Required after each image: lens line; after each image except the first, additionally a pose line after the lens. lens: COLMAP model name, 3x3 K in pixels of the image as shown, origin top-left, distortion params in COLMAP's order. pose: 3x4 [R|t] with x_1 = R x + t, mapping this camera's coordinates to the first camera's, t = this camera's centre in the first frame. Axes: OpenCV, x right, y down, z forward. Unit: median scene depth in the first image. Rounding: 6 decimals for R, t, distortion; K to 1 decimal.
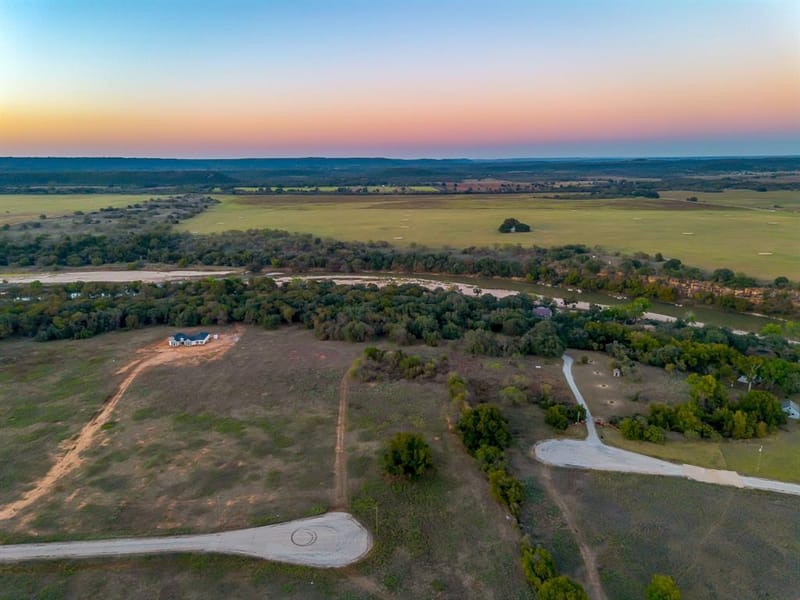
lens RADIAL K [[575.1, 0, 400.7], [0, 575.1, 288.8], [0, 0, 1]] dist [0.080182, -0.074373]
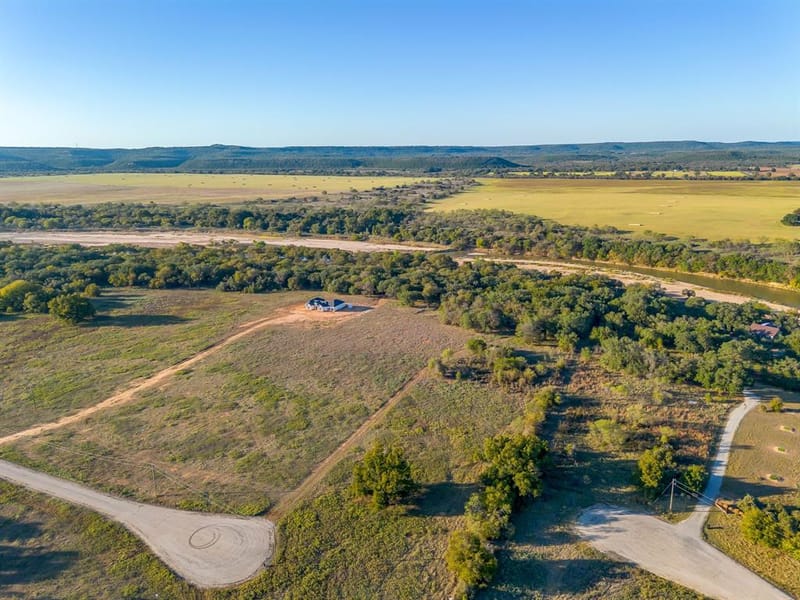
lens RADIAL K [[575.1, 0, 400.7], [0, 575.1, 288.8], [0, 0, 1]] dist [0.080182, -0.074373]
pose [[0.879407, 0.107155, -0.463855, 0.150083], [-0.097917, 0.994220, 0.044036, 0.001939], [0.465892, 0.006694, 0.884816, 0.133611]]
